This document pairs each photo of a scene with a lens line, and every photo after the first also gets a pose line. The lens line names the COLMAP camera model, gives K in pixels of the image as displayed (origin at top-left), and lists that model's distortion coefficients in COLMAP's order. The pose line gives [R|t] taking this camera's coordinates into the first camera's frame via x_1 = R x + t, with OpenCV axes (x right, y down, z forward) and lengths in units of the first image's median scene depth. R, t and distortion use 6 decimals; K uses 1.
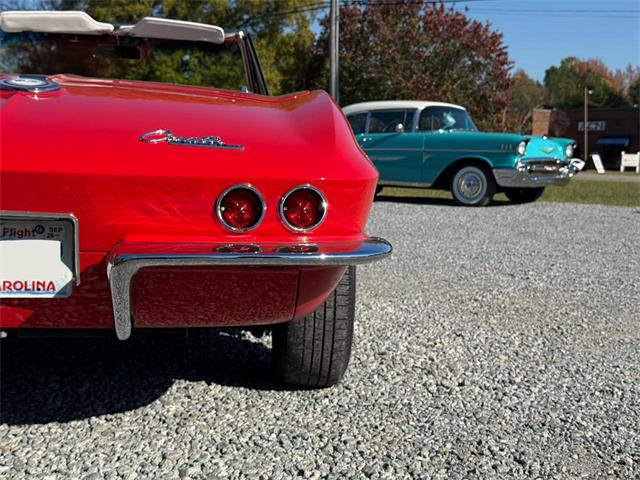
lens RADIAL K [[870.6, 0, 320.0], [0, 870.6, 240.0], [0, 0, 1]] dist [0.214146, -0.502979]
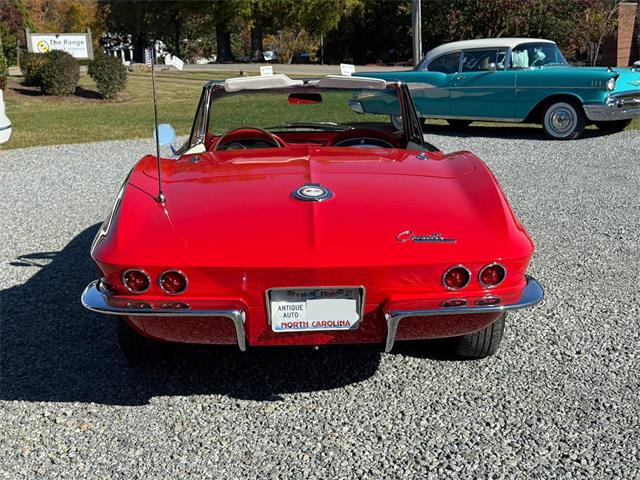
lens RADIAL K [[870.6, 0, 320.0], [0, 870.6, 240.0], [0, 0, 1]] dist [0.214146, -0.502979]
pose [[0.995890, -0.025602, -0.086874, -0.129126], [0.035175, 0.993251, 0.110519, -0.193400], [0.083458, -0.113121, 0.990070, -0.443572]]
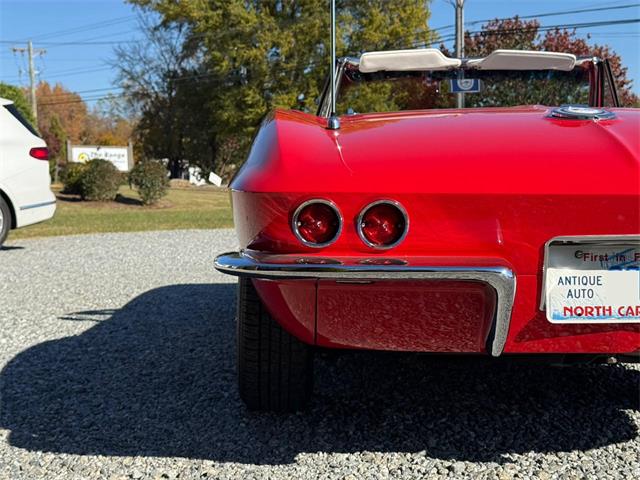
lens RADIAL K [[870.6, 0, 320.0], [0, 870.6, 240.0], [0, 0, 1]] dist [0.214146, -0.502979]
pose [[0.993760, -0.024166, -0.108889, -0.377170], [0.019923, 0.999006, -0.039887, 0.002465], [0.109745, 0.037469, 0.993253, -0.022556]]
